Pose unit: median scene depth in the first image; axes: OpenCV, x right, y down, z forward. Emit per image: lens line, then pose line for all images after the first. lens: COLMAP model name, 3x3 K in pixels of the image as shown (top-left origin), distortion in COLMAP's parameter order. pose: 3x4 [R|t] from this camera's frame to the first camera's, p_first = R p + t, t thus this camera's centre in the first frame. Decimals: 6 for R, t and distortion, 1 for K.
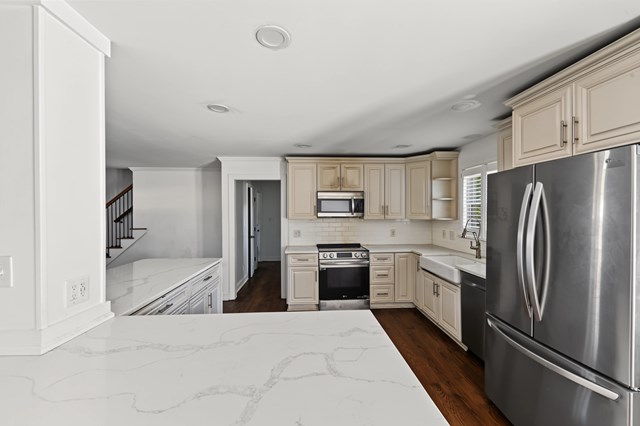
lens RADIAL K [[257.8, 0, 319.3], [0, 257.8, 214.3], [0, 0, 1]] dist [0.002373, -0.000158]
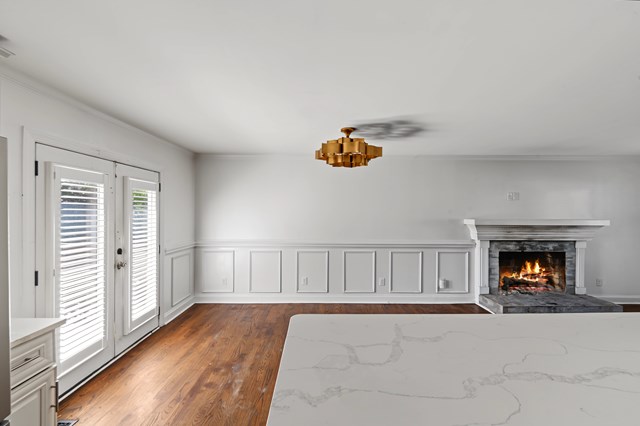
lens RADIAL K [[261.3, 0, 319.8], [0, 261.3, 212.1], [0, 0, 1]] dist [0.000184, -0.000150]
pose [[-0.998840, -0.001981, 0.048104, 0.030012], [-0.001668, 0.999977, 0.006533, -0.006746], [-0.048116, 0.006446, -0.998821, 0.489480]]
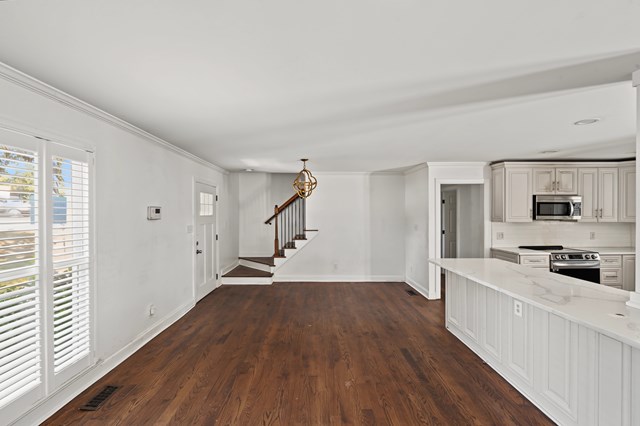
lens RADIAL K [[263.5, 0, 318.4], [0, 263.5, 213.5], [0, 0, 1]] dist [0.000987, -0.000541]
pose [[0.999137, 0.002274, -0.041463, -0.814178], [-0.002595, 0.999967, -0.007678, -0.004509], [0.041444, 0.007779, 0.999111, -0.090968]]
